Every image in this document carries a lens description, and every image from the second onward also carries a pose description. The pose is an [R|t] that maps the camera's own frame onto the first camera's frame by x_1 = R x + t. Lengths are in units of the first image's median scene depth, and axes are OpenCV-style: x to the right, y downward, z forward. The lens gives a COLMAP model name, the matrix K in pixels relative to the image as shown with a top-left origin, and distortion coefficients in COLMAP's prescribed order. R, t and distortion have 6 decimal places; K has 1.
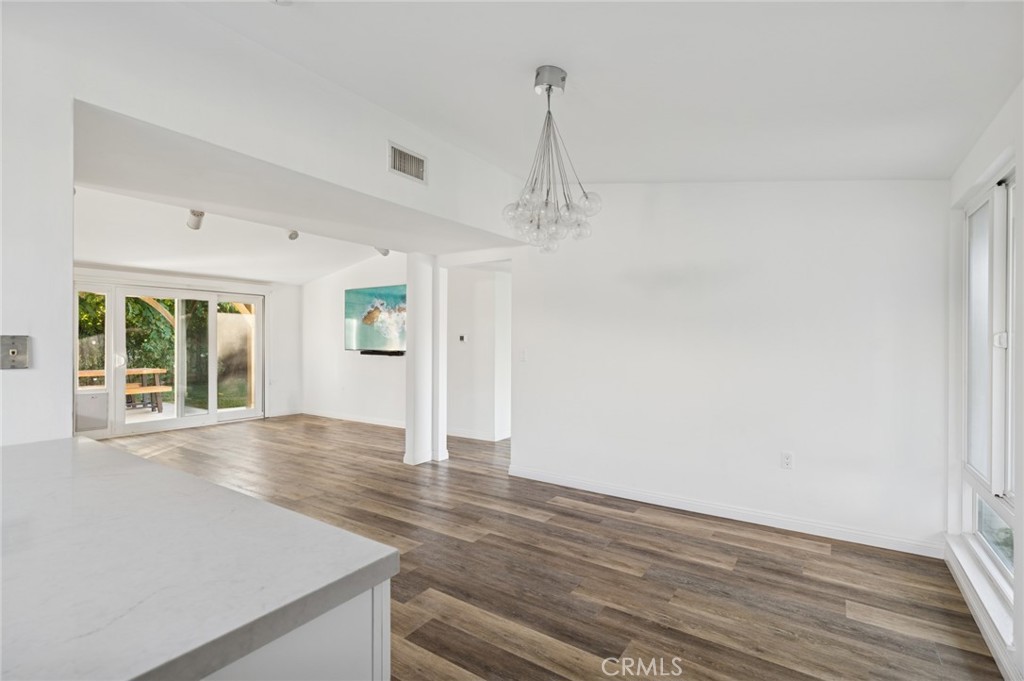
lens RADIAL K [[474.2, 0, 511.6], [0, 474.2, 346.5], [0, 0, 1]] dist [0.002062, 0.000656]
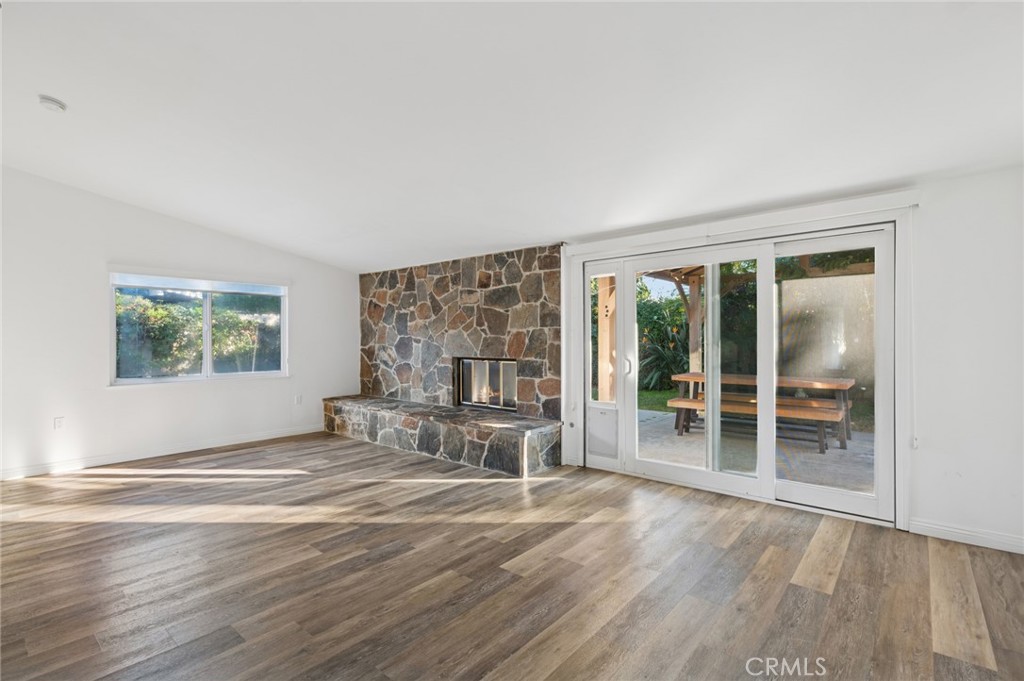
lens RADIAL K [[474.2, 0, 512.5], [0, 474.2, 342.1], [0, 0, 1]] dist [0.002062, 0.000656]
pose [[-0.111942, 0.004370, -0.993705, -0.272425], [-0.005480, 0.999972, 0.005015, -0.018662], [0.993700, 0.006007, -0.111915, 2.143630]]
